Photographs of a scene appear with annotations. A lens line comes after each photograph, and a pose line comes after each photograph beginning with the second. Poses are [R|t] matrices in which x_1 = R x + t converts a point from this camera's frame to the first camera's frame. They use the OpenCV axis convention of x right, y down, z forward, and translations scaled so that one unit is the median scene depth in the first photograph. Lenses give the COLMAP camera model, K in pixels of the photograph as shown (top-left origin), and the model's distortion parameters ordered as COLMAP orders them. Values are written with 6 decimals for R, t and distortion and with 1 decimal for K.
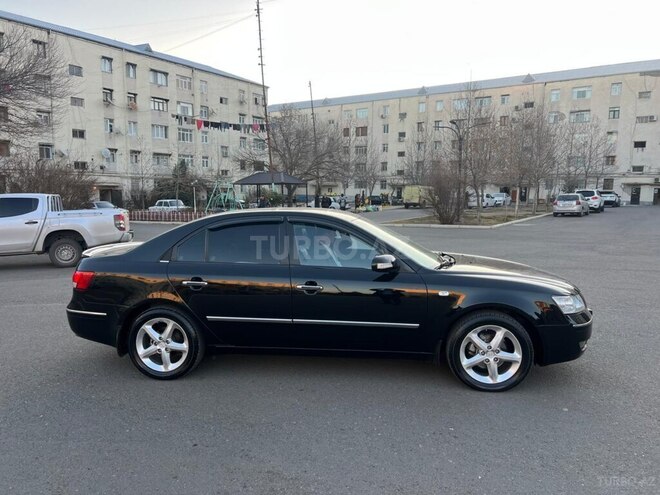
lens RADIAL K [[495.1, 0, 327.6], [0, 495.1, 243.9], [0, 0, 1]] dist [0.053192, -0.058127]
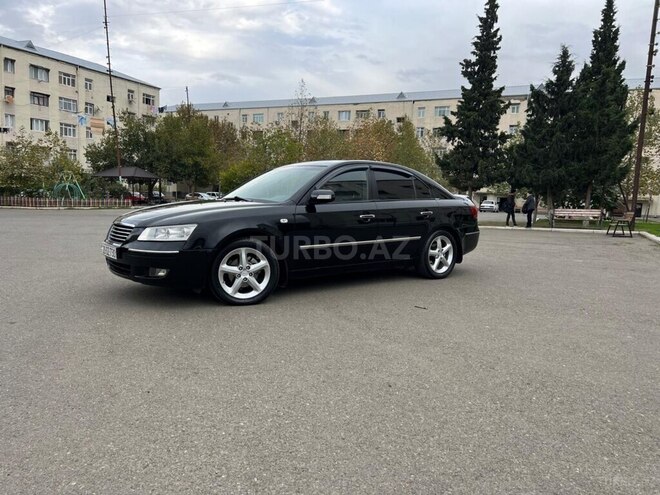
lens RADIAL K [[495.1, 0, 330.5], [0, 495.1, 253.0], [0, 0, 1]] dist [0.053192, -0.058127]
pose [[0.991715, 0.019819, 0.126920, 0.131580], [-0.020953, 0.999752, 0.007609, 0.019411], [-0.126737, -0.010206, 0.991884, -0.112419]]
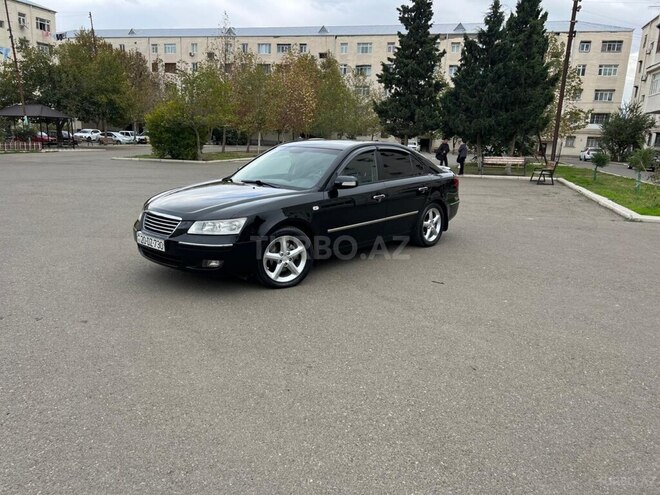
lens RADIAL K [[495.1, 0, 329.6], [0, 495.1, 249.1], [0, 0, 1]] dist [0.053192, -0.058127]
pose [[0.958307, -0.029721, 0.284190, 0.110992], [-0.005518, 0.992465, 0.122402, 0.011222], [-0.285687, -0.118866, 0.950923, -0.115697]]
